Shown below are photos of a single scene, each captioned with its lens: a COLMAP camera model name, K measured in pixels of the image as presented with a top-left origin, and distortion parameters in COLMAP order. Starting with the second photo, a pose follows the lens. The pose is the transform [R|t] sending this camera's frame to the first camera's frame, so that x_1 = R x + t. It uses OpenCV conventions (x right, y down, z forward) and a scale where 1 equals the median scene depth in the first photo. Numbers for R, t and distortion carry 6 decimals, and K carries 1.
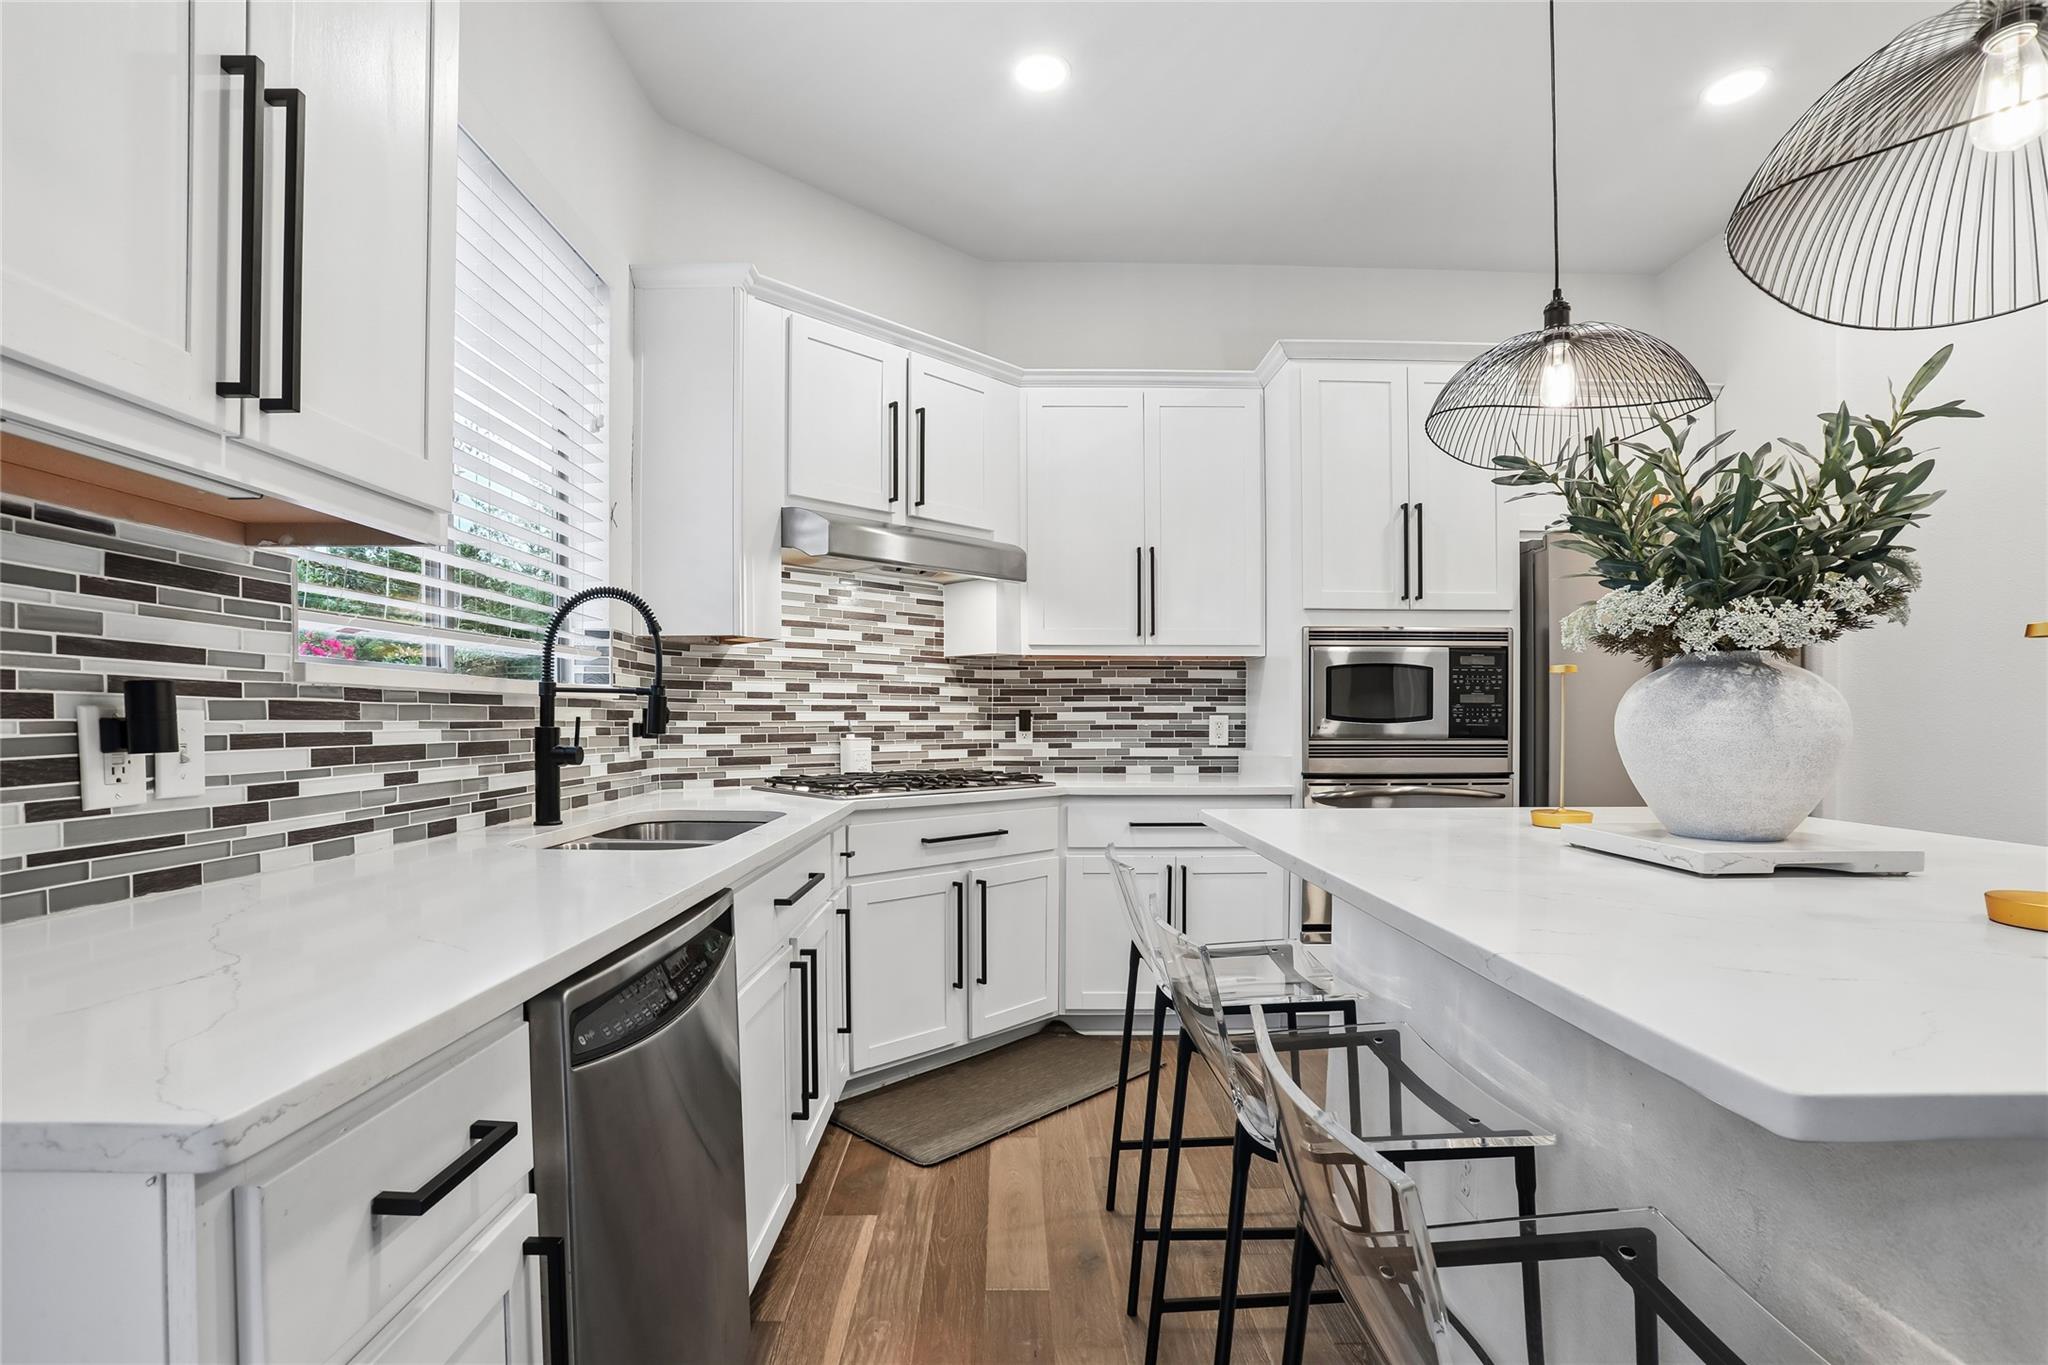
lens RADIAL K [[940.9, 0, 994.5], [0, 940.9, 726.8], [0, 0, 1]] dist [-0.078643, 0.036107]
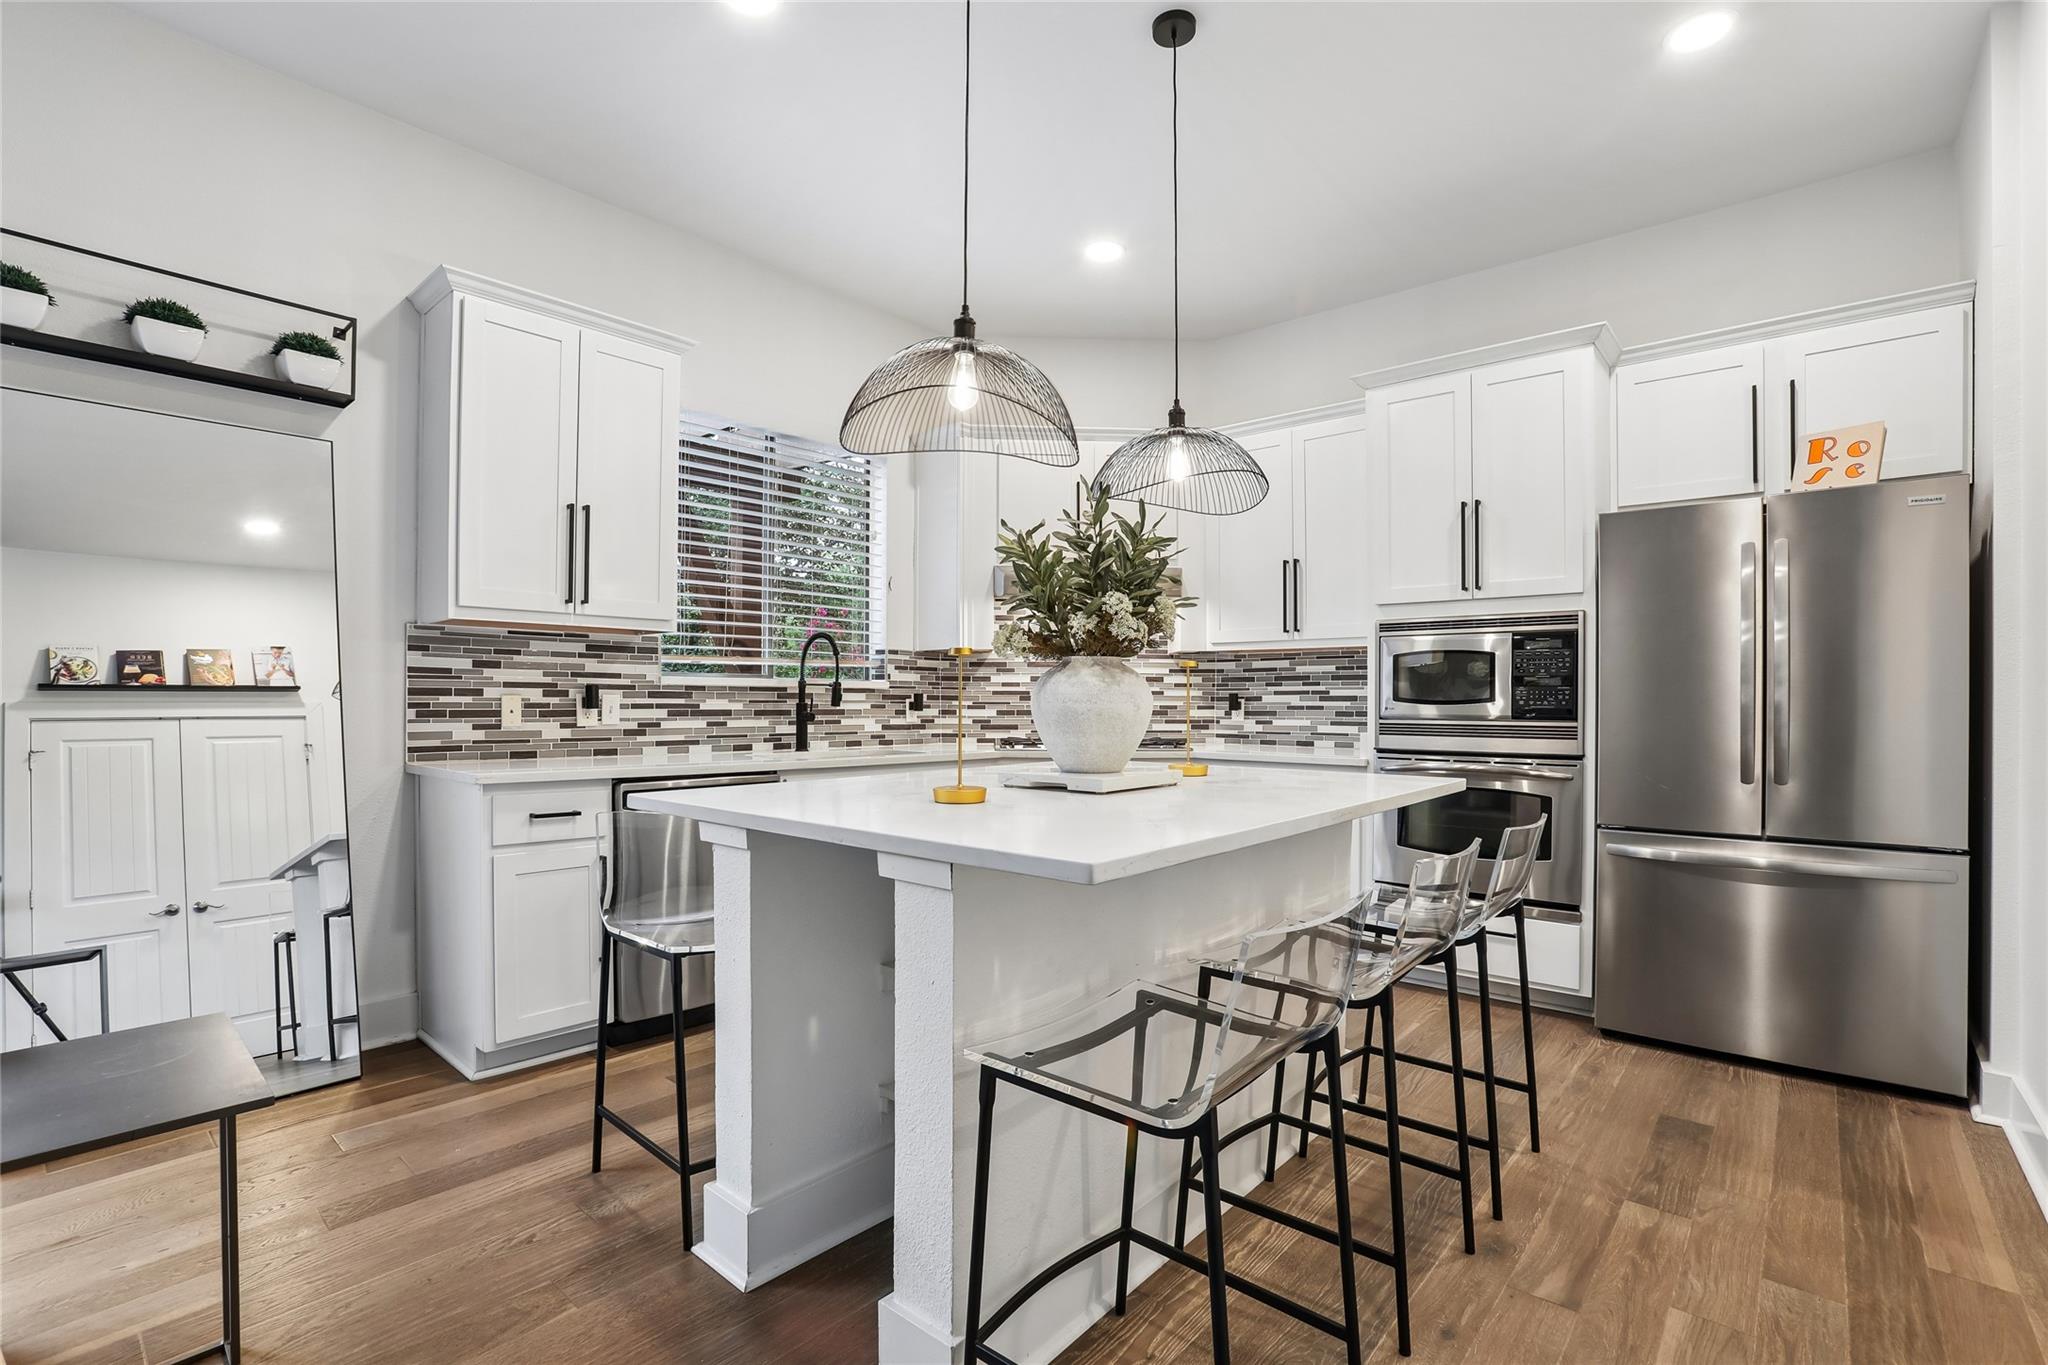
lens RADIAL K [[928.5, 0, 1029.8], [0, 928.5, 698.6], [0, 0, 1]] dist [-0.056297, 0.016907]
pose [[0.765684, 0.000420, -0.643217, 0.774928], [-0.008845, 0.999912, -0.009876, 0.004255], [0.643157, 0.013251, 0.765620, -0.151982]]
